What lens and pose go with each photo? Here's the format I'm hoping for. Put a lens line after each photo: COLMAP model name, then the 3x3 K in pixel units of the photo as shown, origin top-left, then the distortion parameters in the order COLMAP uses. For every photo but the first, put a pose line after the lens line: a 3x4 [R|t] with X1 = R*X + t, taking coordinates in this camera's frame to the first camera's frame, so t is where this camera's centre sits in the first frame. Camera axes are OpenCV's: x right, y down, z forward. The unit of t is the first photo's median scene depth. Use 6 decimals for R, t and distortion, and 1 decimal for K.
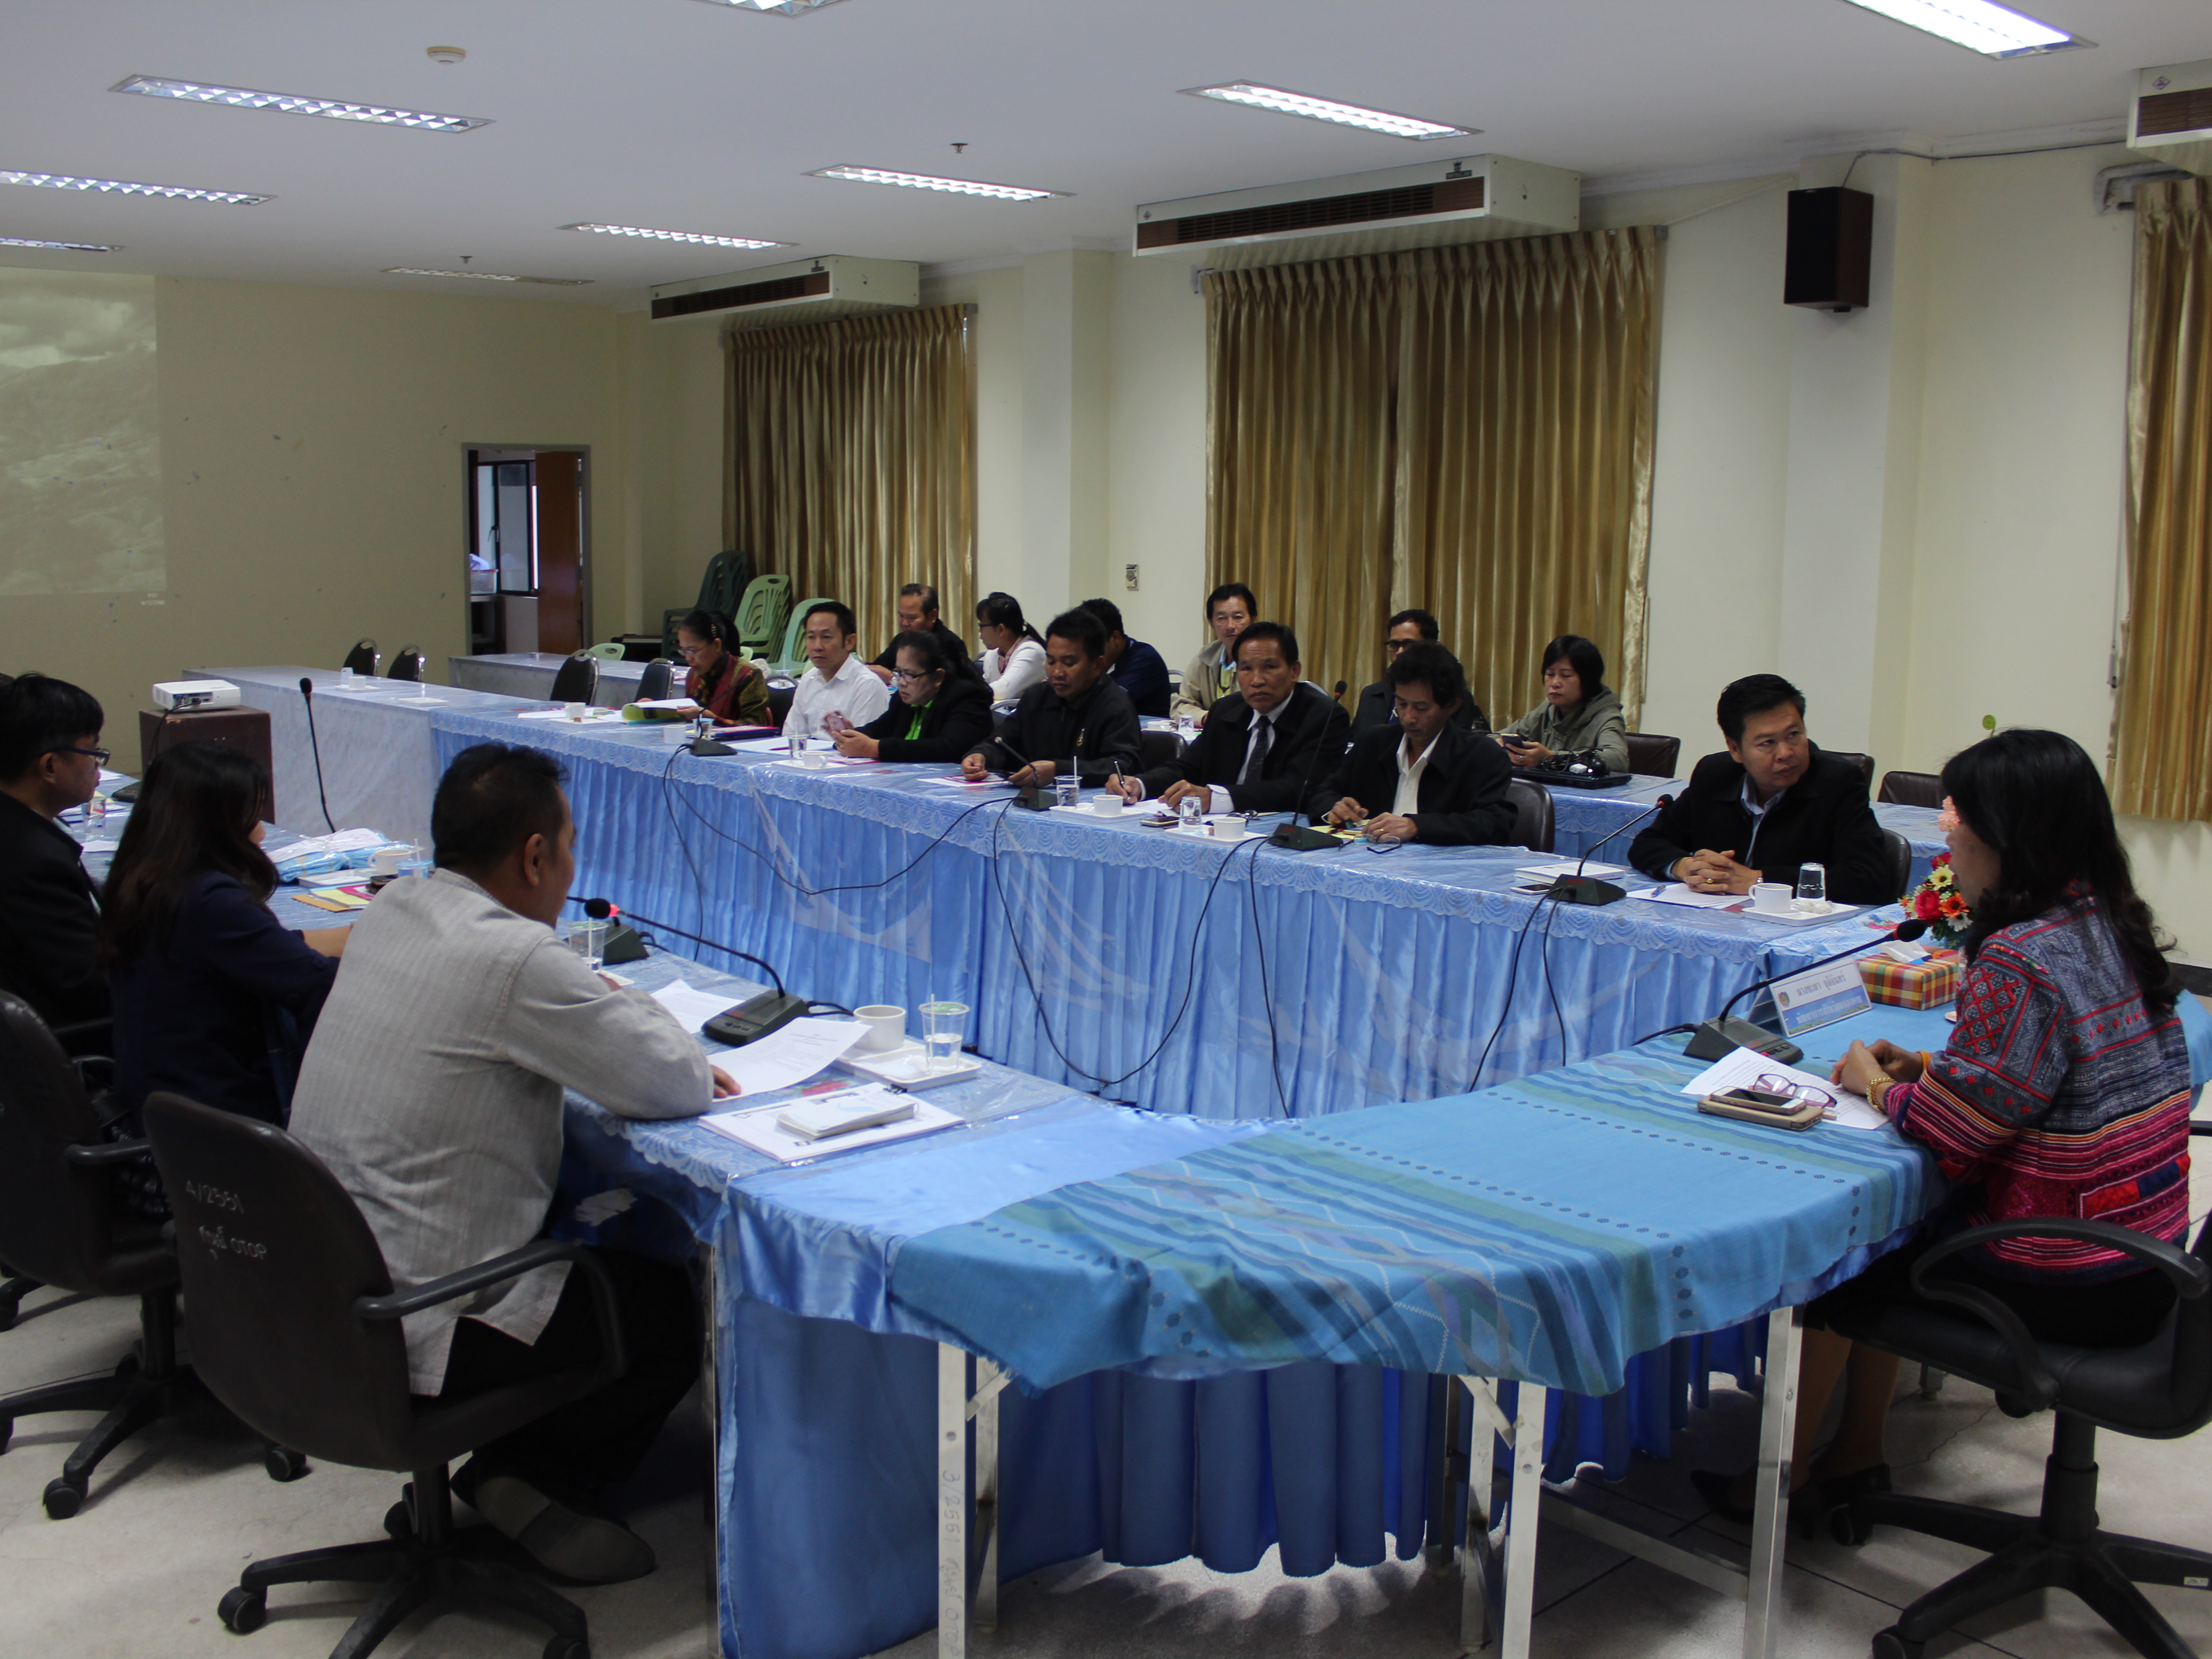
lens RADIAL K [[2059.9, 0, 1106.0], [0, 2059.9, 829.5], [0, 0, 1]] dist [-0.167323, 0.154121]
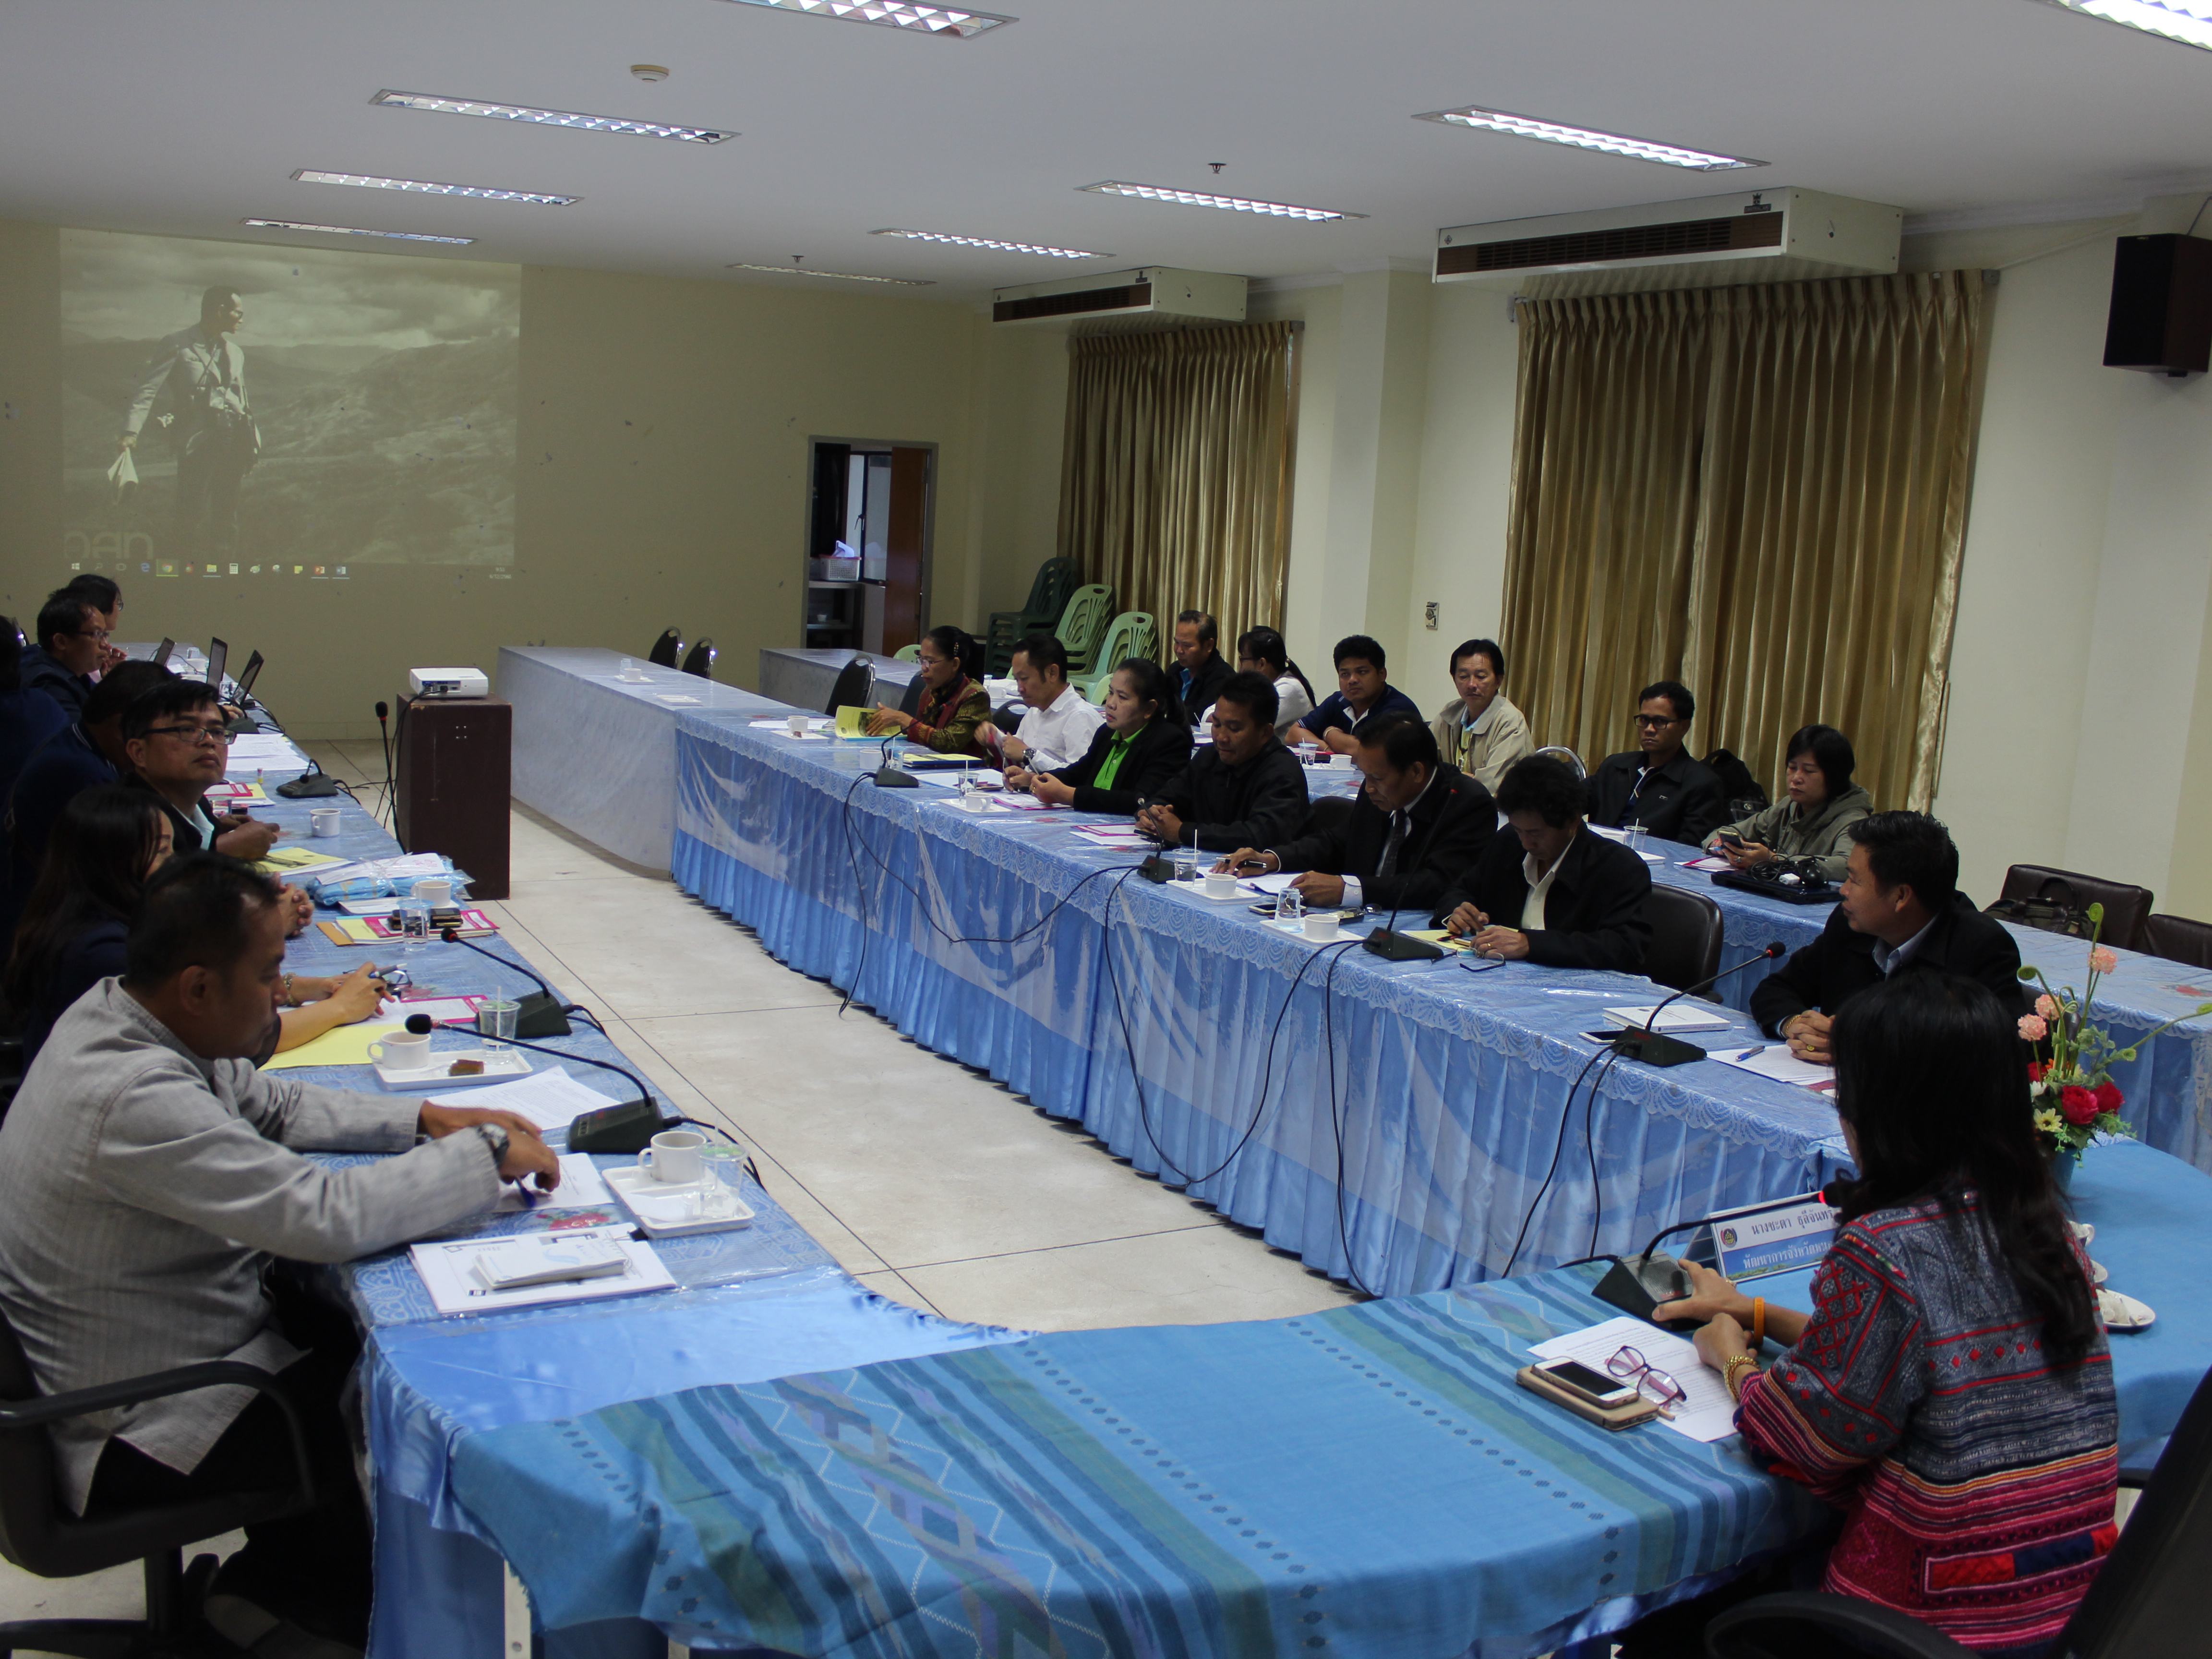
lens RADIAL K [[2059.9, 0, 1106.0], [0, 2059.9, 829.5], [0, 0, 1]] dist [-0.167323, 0.154121]
pose [[0.973070, 0.081668, -0.215557, 0.141231], [-0.080903, 0.996645, 0.012385, -0.042060], [0.215845, 0.005387, 0.976413, 0.070186]]
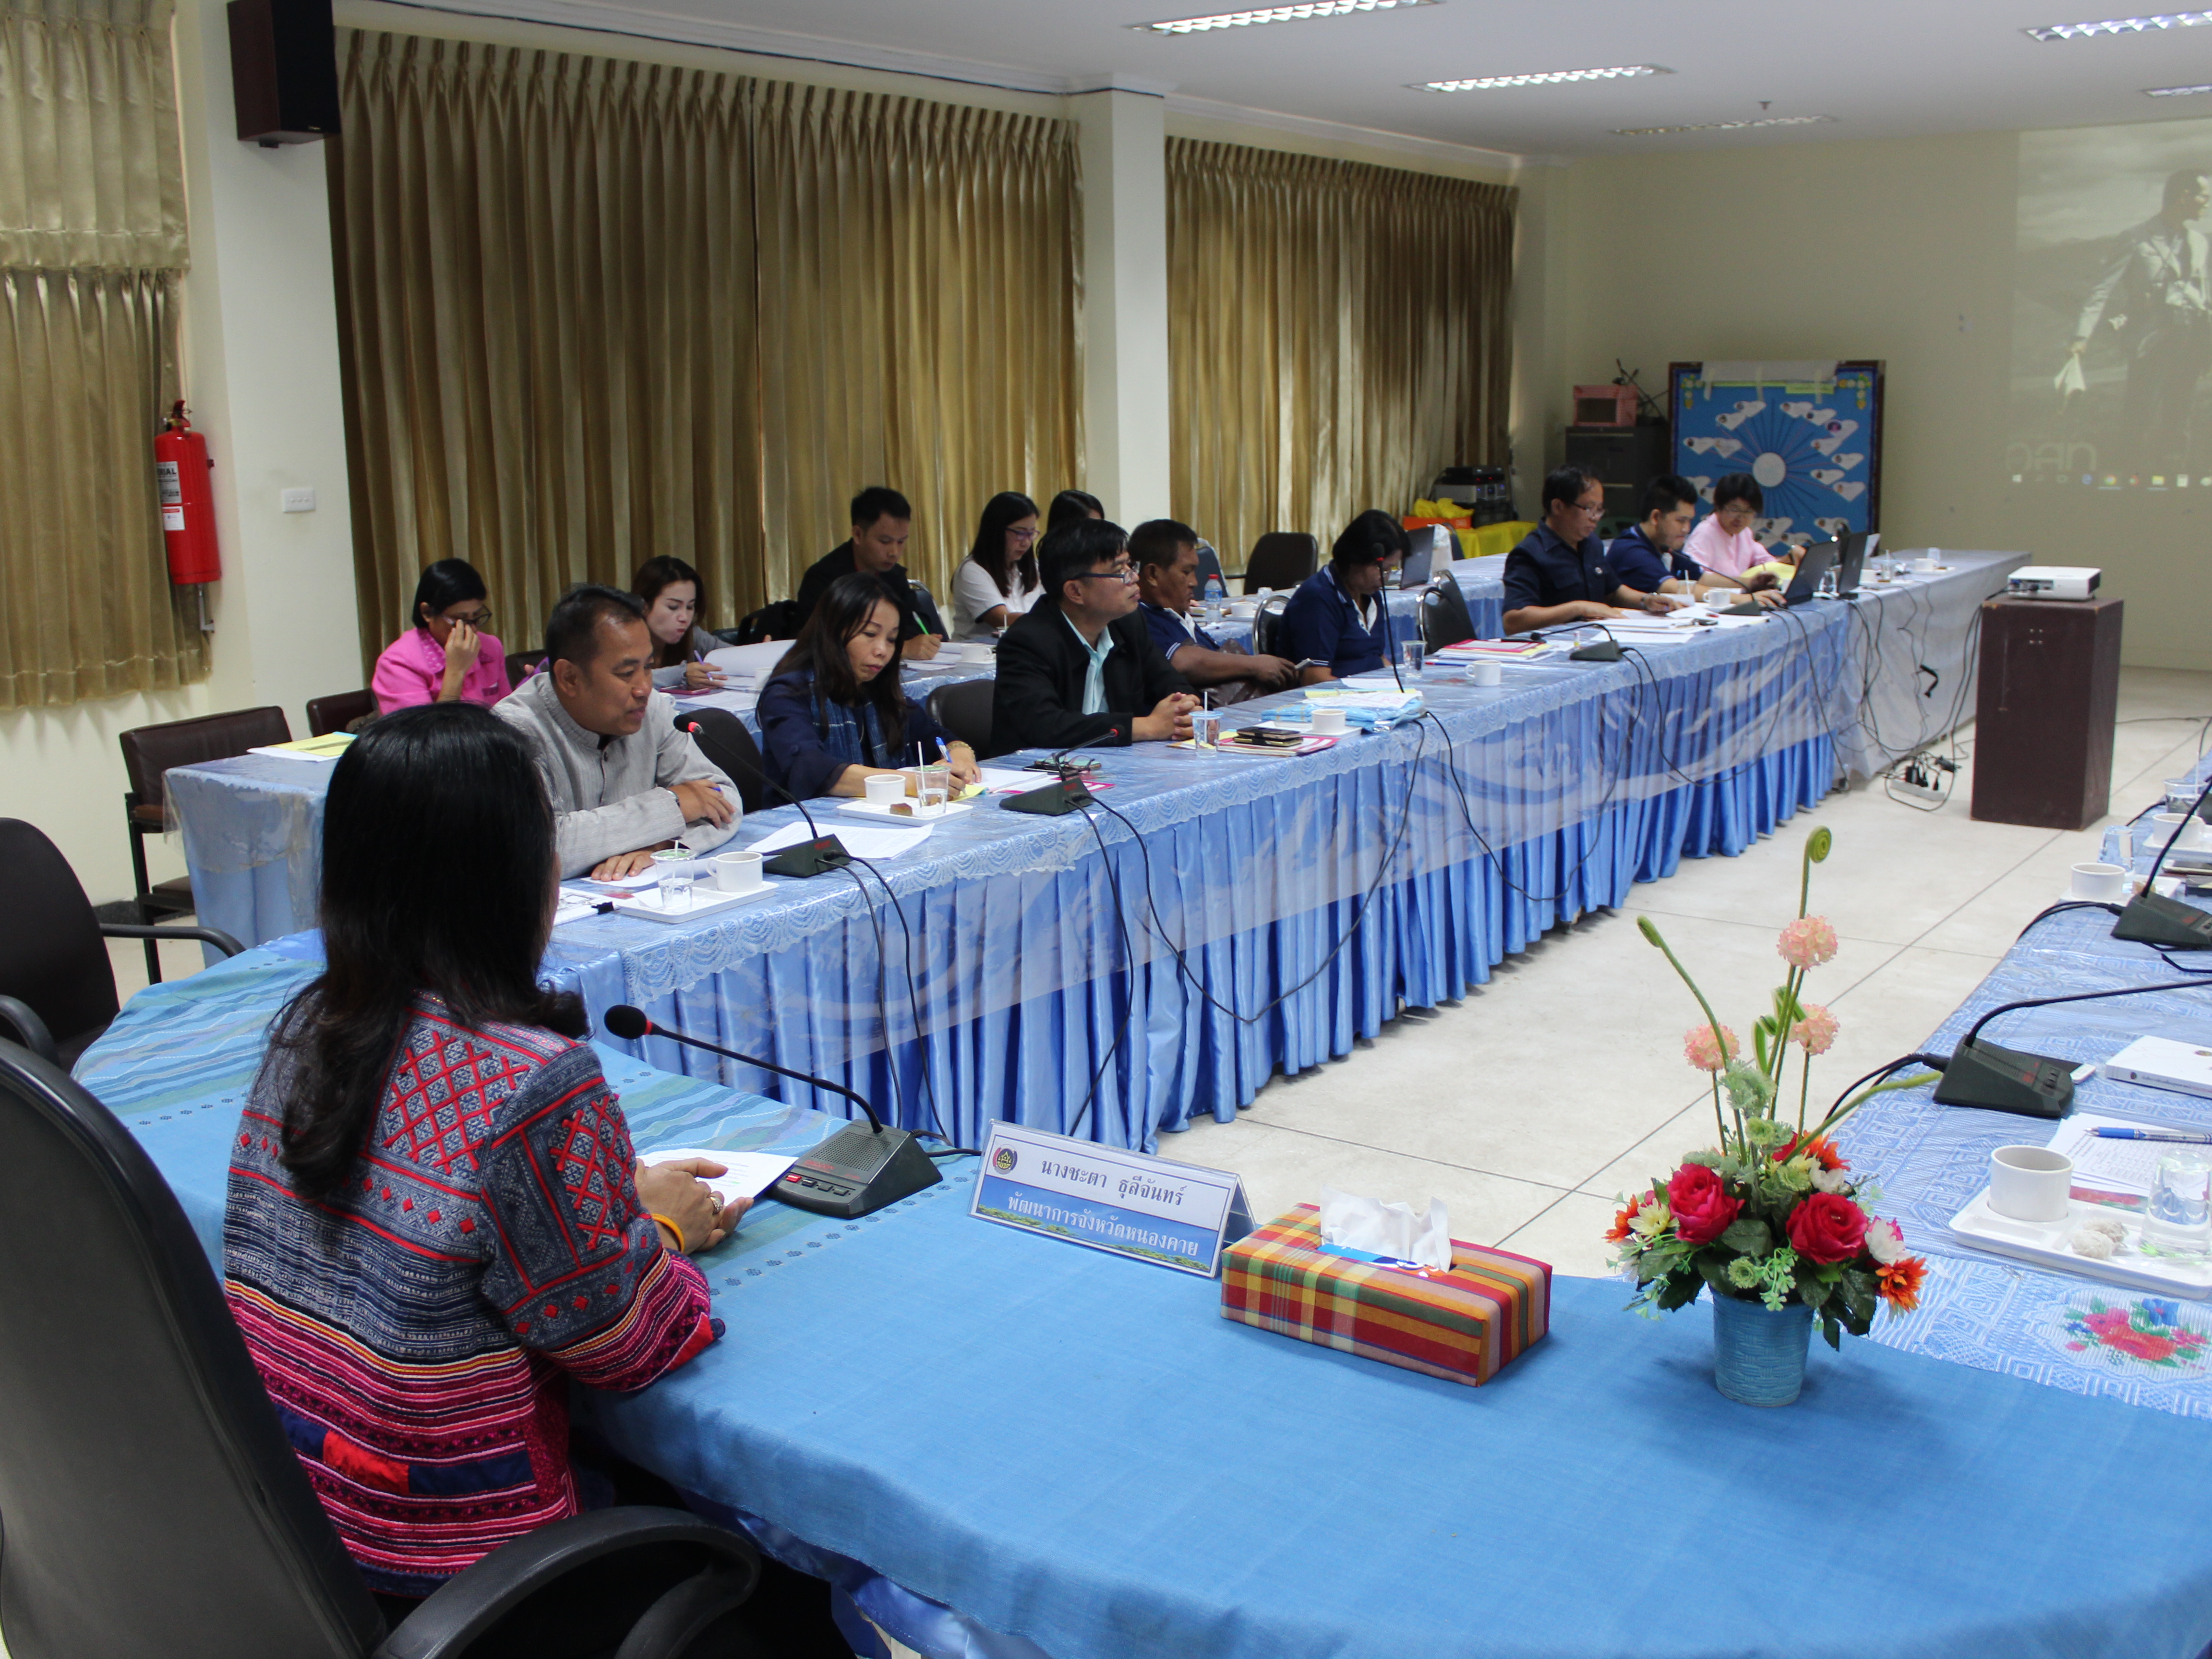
lens RADIAL K [[2148.3, 0, 1106.0], [0, 2148.3, 829.5], [0, 0, 1]] dist [-0.158623, 0.152536]
pose [[0.189835, 0.180857, -0.965015, 0.542205], [-0.127092, 0.979145, 0.158504, -0.069414], [0.973555, 0.092556, 0.208862, 0.504284]]
